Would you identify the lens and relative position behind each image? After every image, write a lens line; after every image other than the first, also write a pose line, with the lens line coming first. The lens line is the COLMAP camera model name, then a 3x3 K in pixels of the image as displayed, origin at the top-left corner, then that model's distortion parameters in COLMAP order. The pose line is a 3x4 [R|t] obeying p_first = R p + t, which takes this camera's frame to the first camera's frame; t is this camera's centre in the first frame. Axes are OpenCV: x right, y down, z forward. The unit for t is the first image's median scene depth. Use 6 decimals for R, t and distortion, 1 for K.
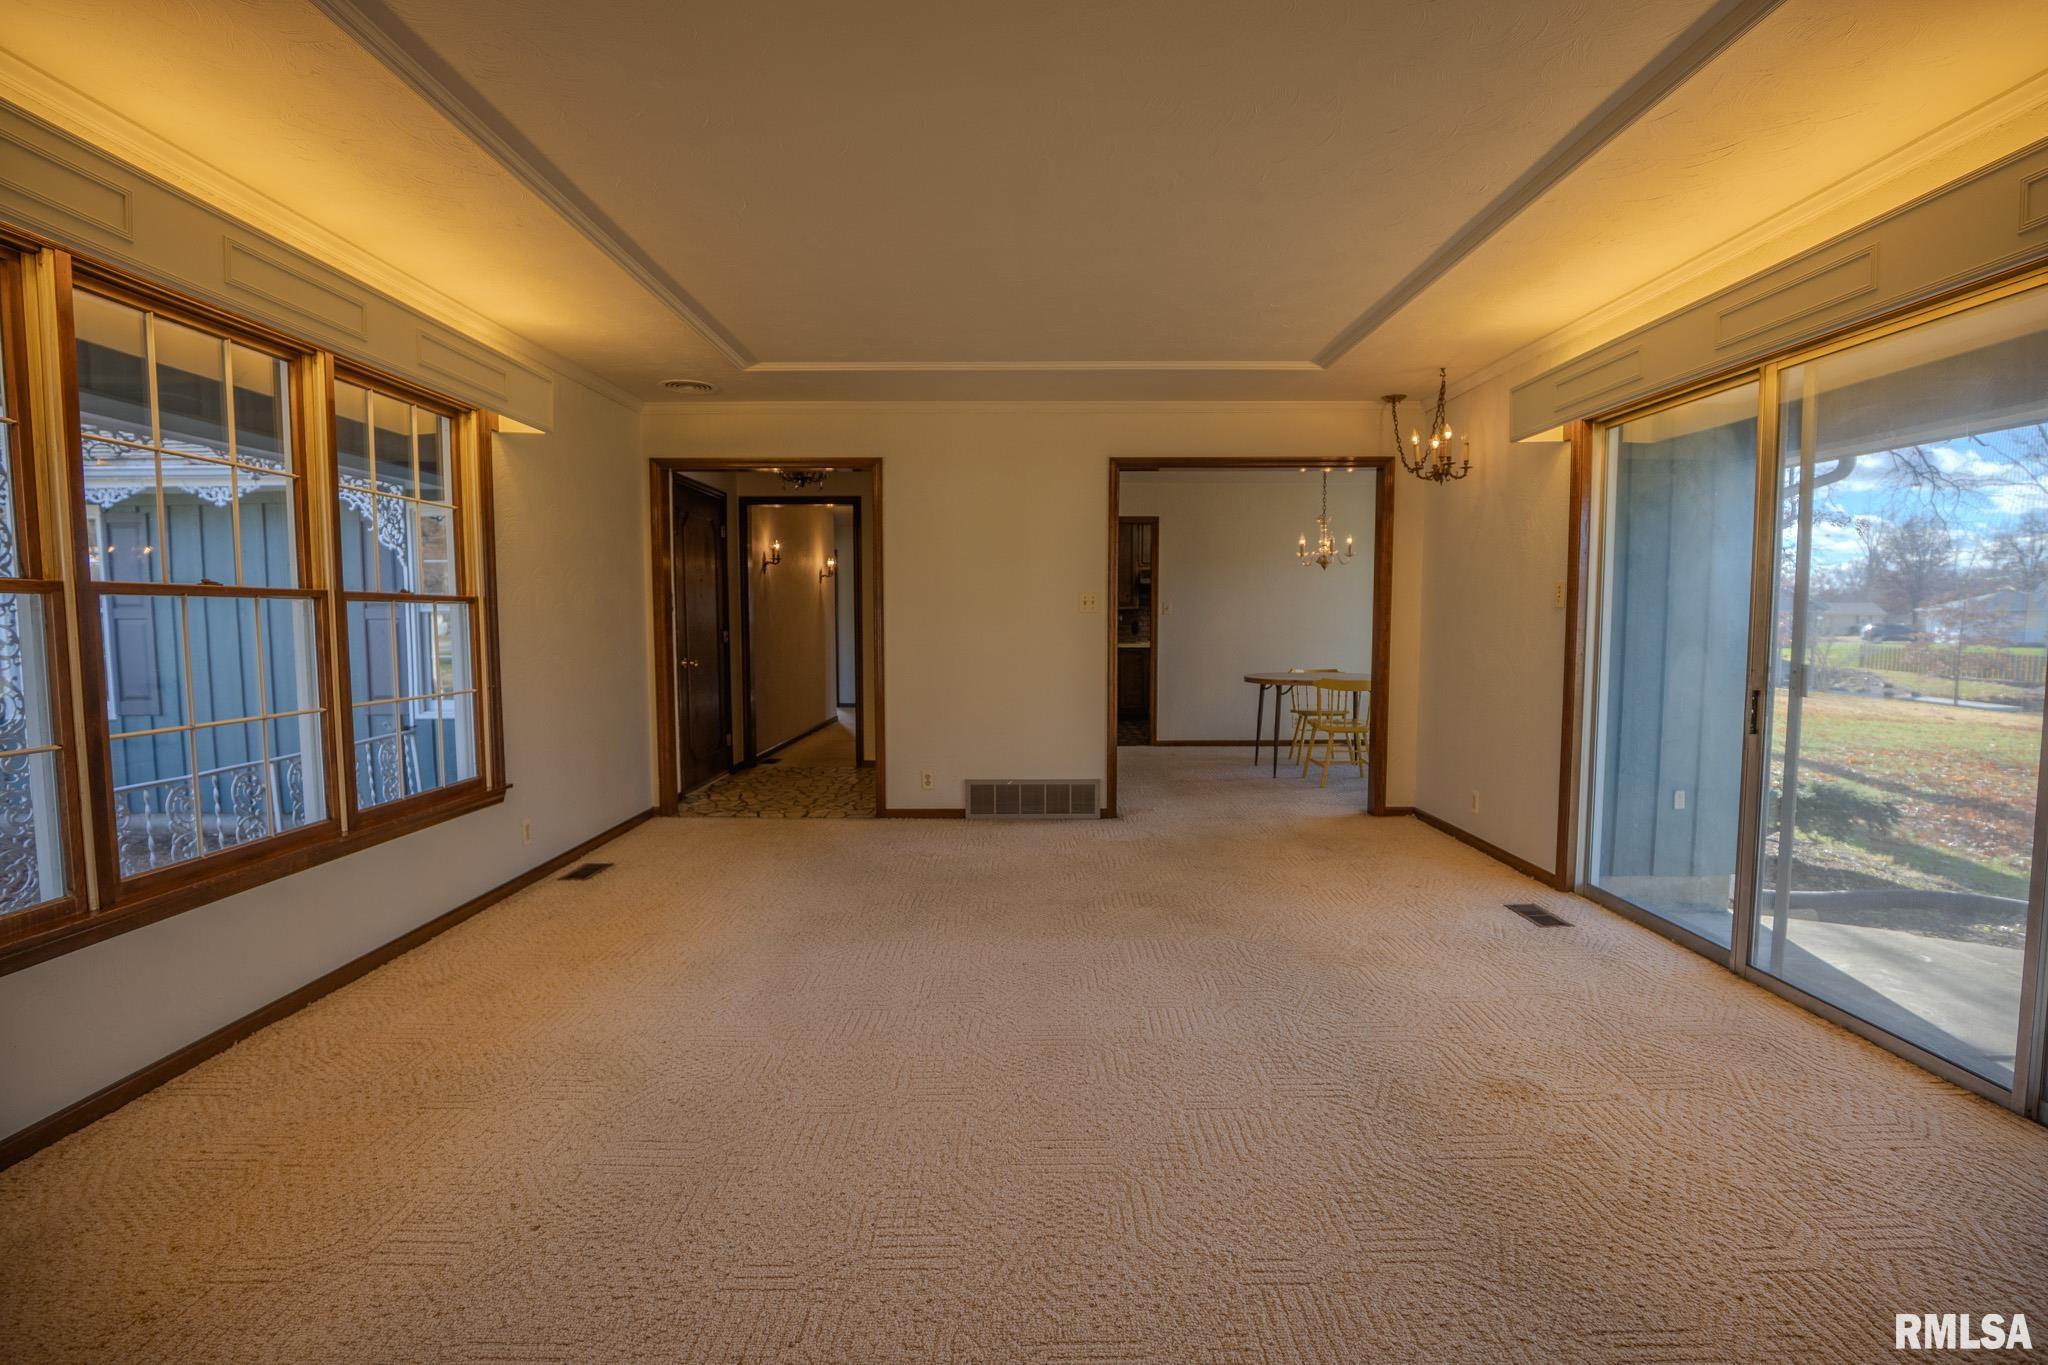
lens RADIAL K [[973.1, 0, 1024.0], [0, 973.1, 682.5], [0, 0, 1]] dist [-0.026894, -0.000052]
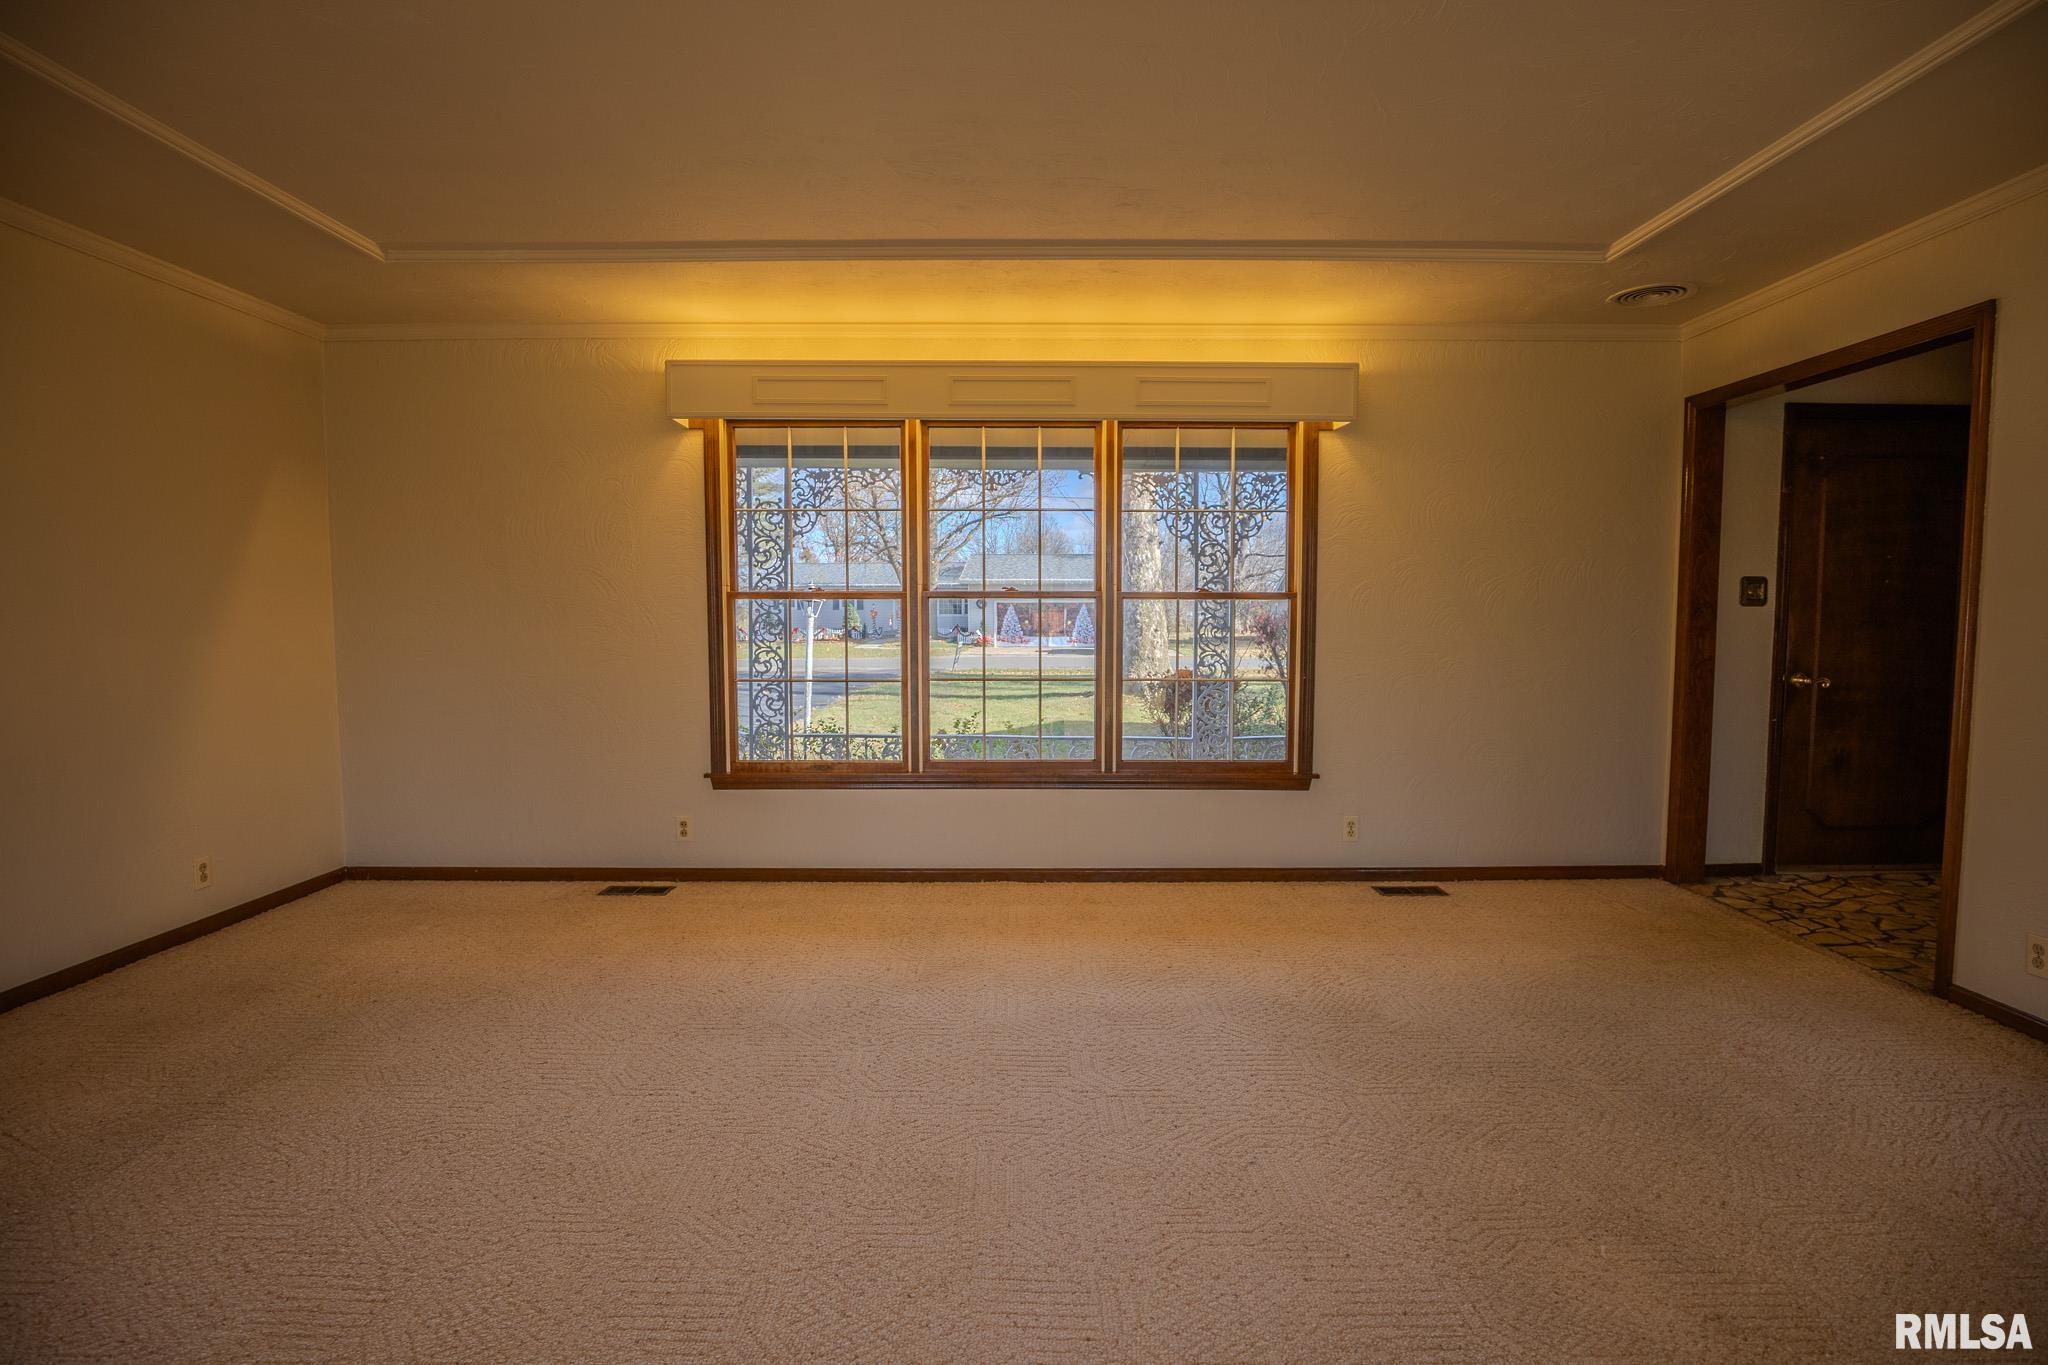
lens RADIAL K [[973.1, 0, 1024.0], [0, 973.1, 682.5], [0, 0, 1]] dist [-0.026894, -0.000052]
pose [[0.006967, 0.068611, -0.997619, 0.496415], [-0.073447, 0.994984, 0.067916, -0.039529], [0.997275, 0.072799, 0.011972, 0.688141]]
